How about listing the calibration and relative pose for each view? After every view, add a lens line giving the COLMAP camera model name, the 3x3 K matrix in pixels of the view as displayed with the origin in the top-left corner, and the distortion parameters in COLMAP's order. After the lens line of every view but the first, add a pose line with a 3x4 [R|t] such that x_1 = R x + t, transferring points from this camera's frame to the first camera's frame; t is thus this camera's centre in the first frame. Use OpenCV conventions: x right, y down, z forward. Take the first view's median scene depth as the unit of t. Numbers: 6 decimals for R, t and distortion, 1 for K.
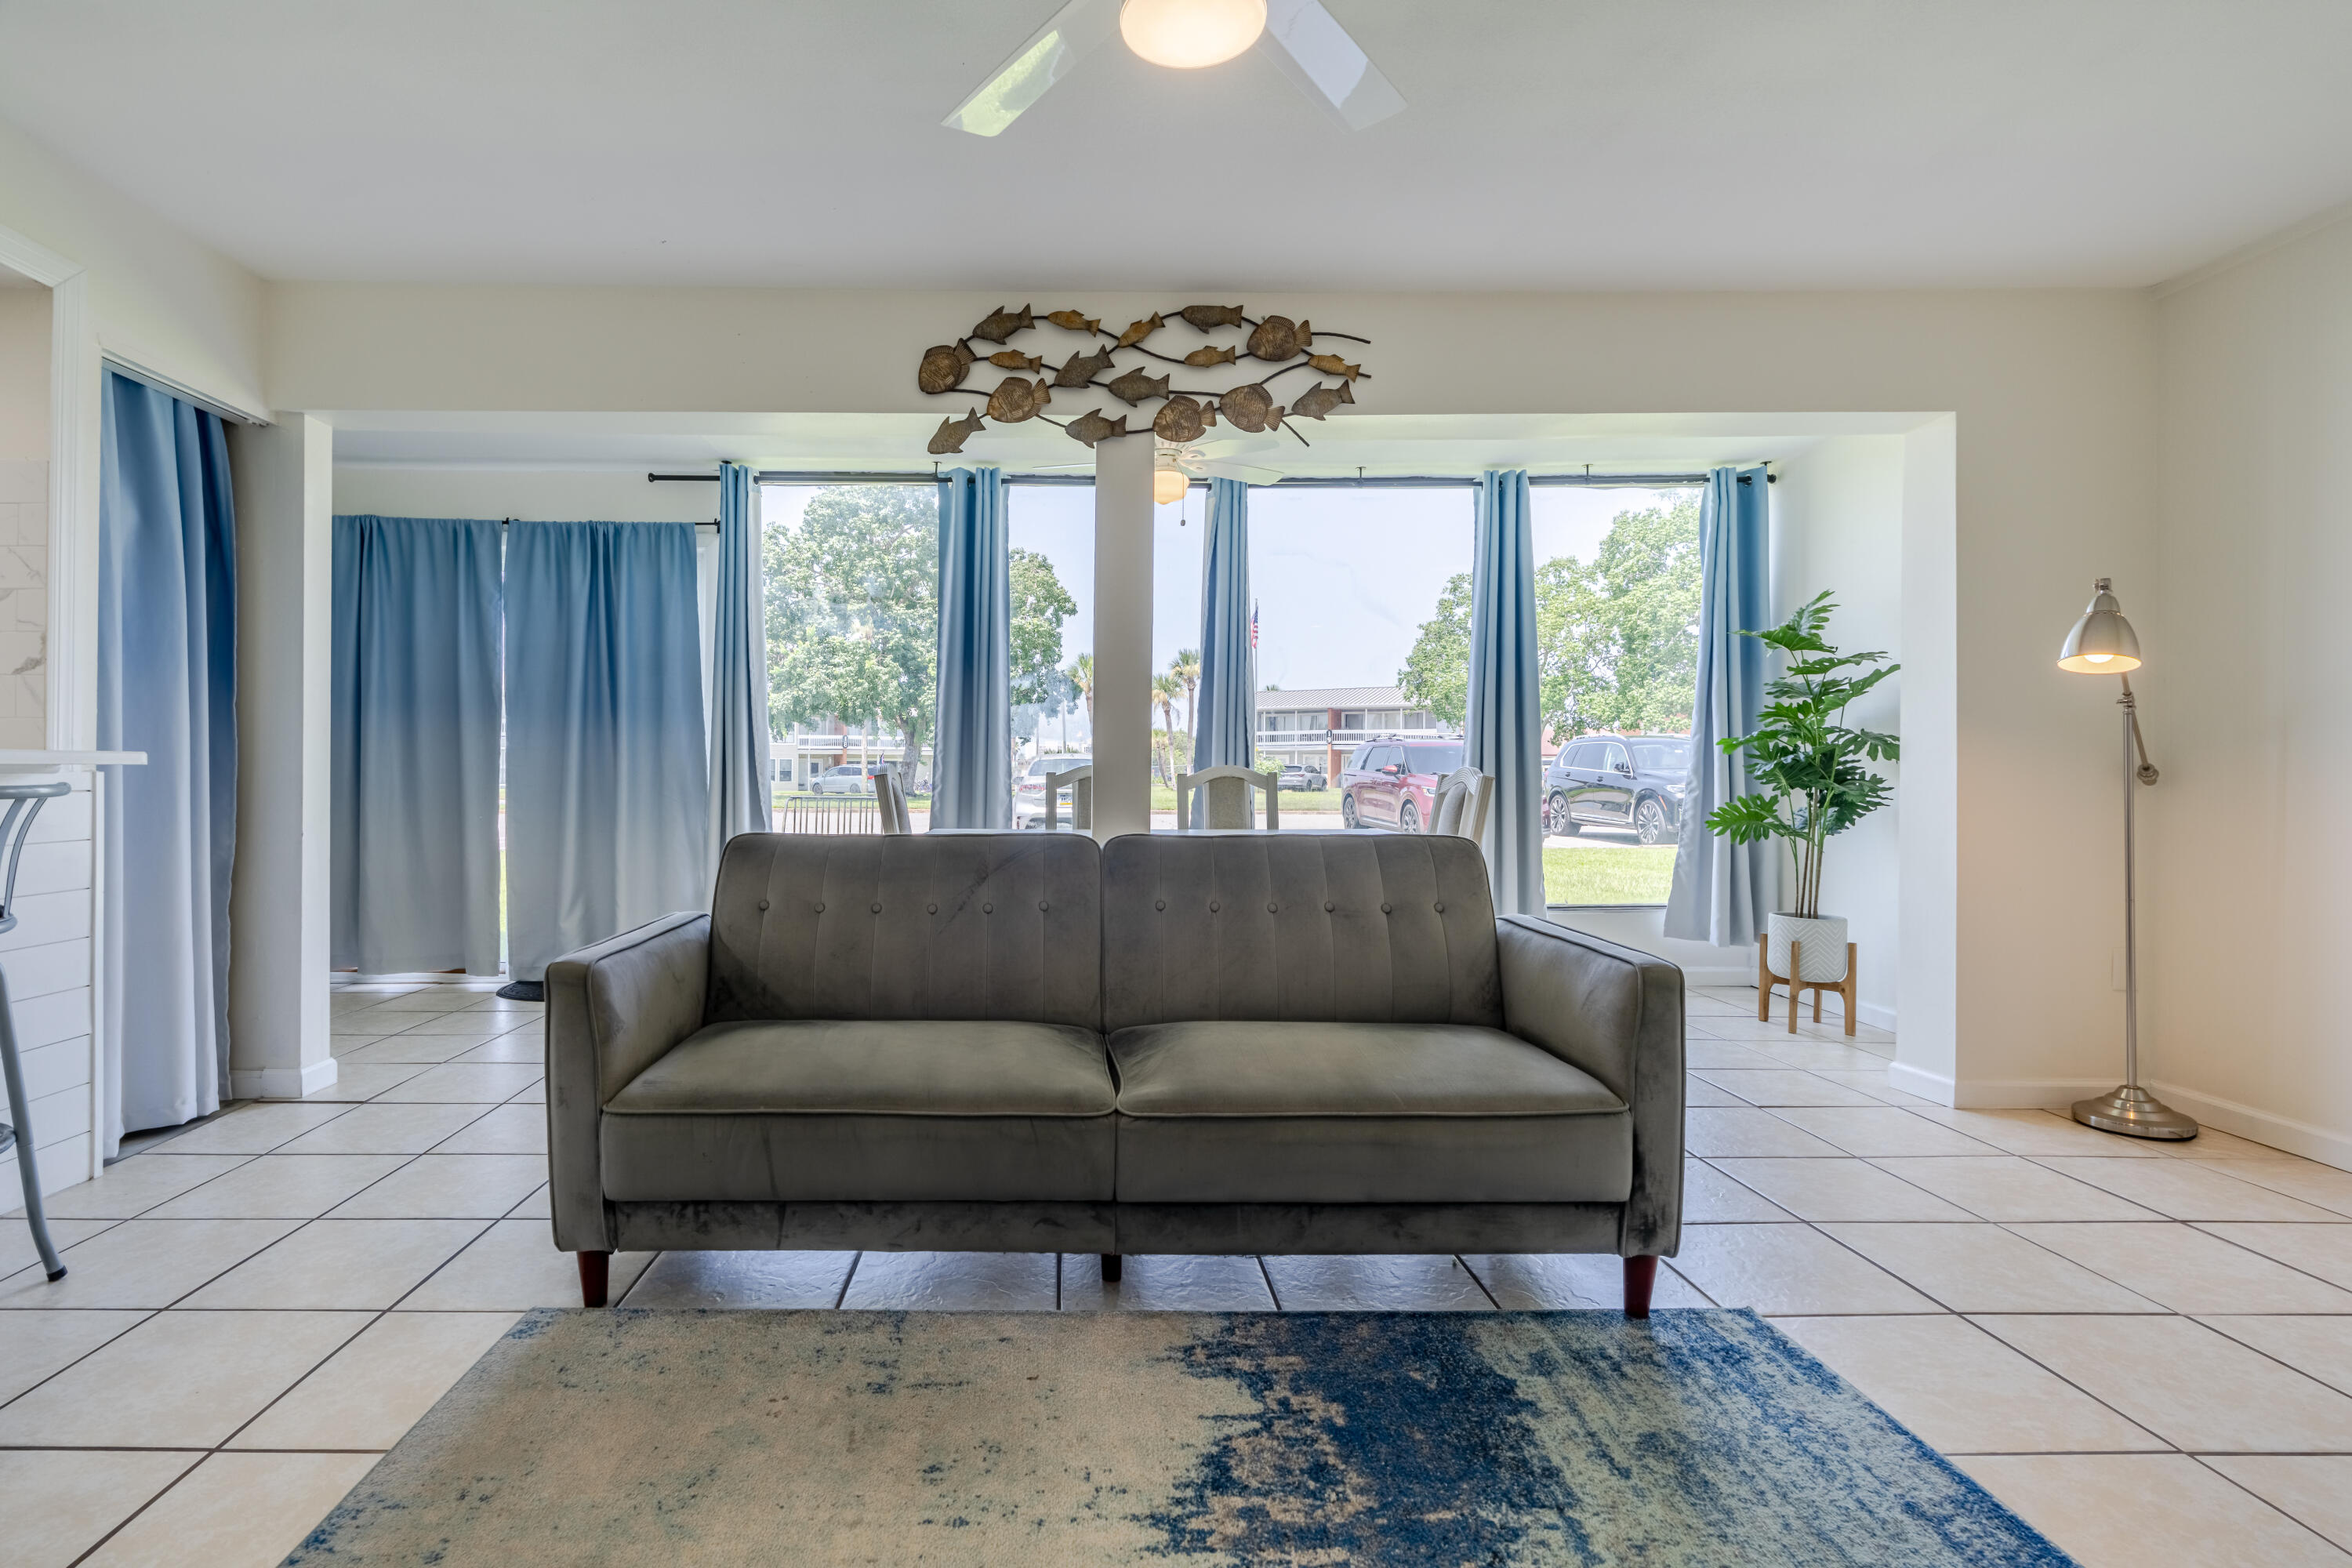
lens RADIAL K [[1084.8, 0, 1071.6], [0, 1084.8, 777.1], [0, 0, 1]] dist [-0.001062, 0.001046]
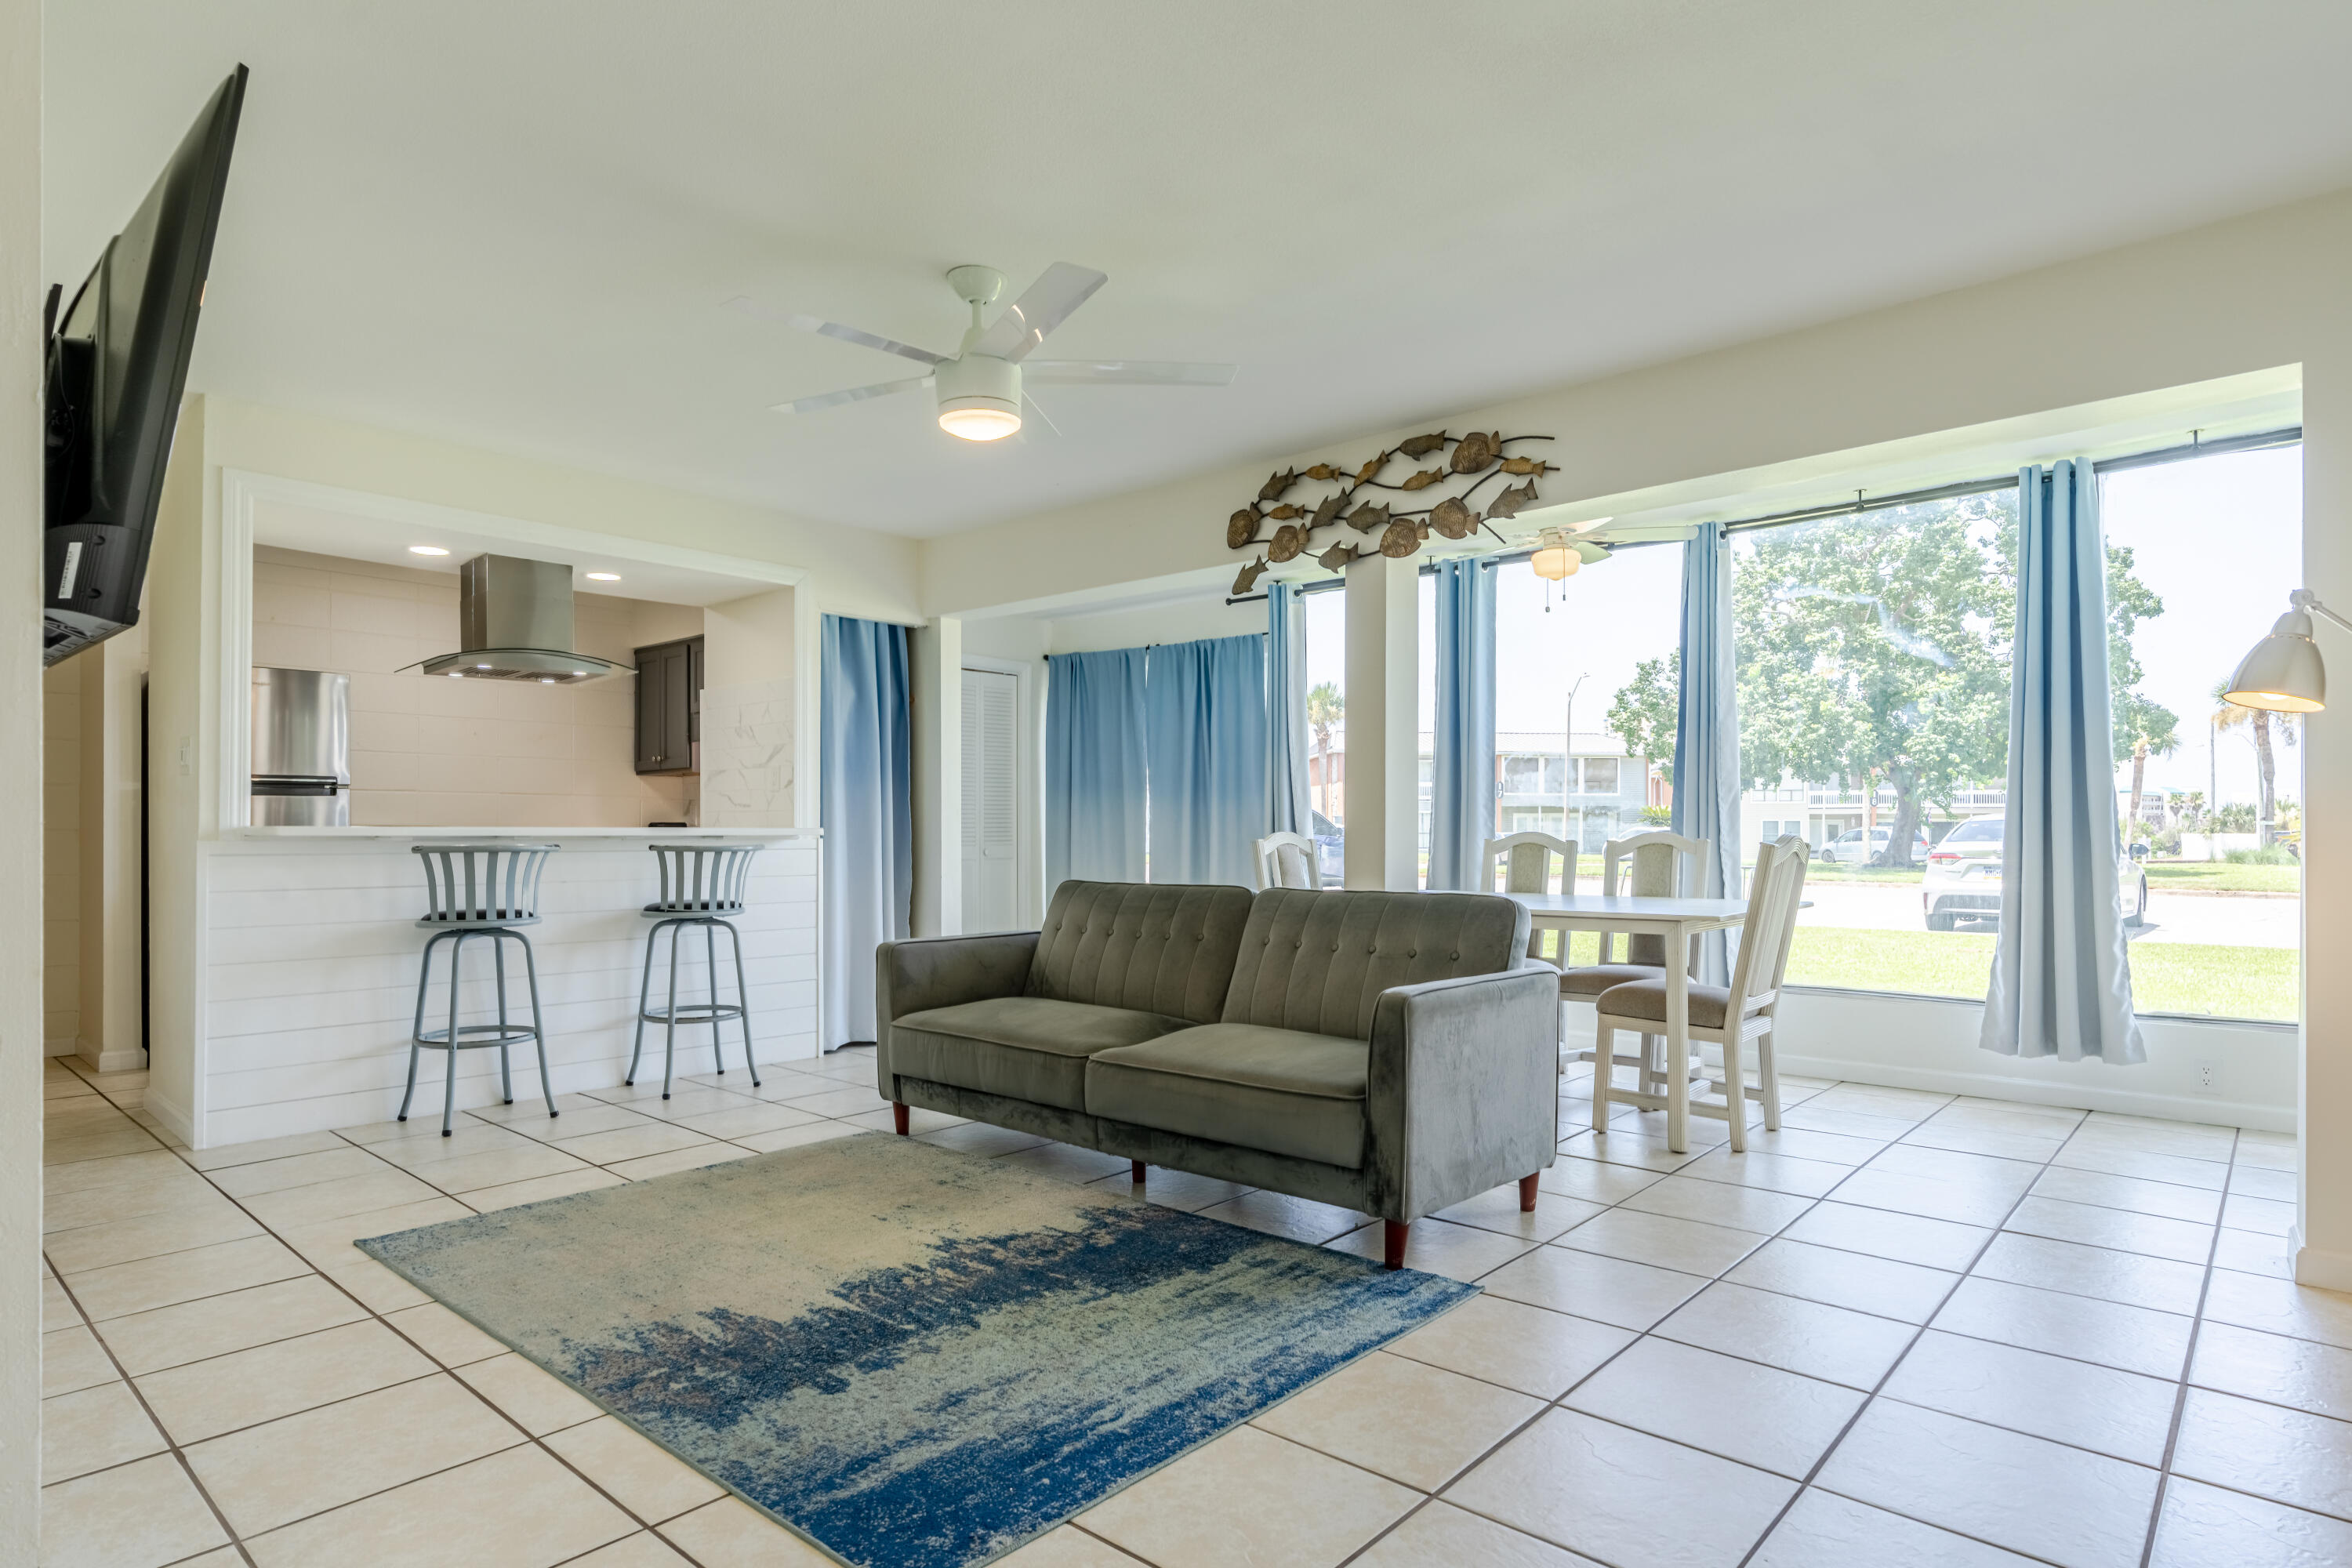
lens RADIAL K [[1229.6, 0, 1214.0], [0, 1229.6, 836.0], [0, 0, 1]] dist [-0.001164, -0.000412]
pose [[0.765826, 0.000237, -0.643048, 0.803376], [-0.003574, 0.999986, -0.003889, -0.001262], [0.643038, 0.005276, 0.765816, -0.147242]]
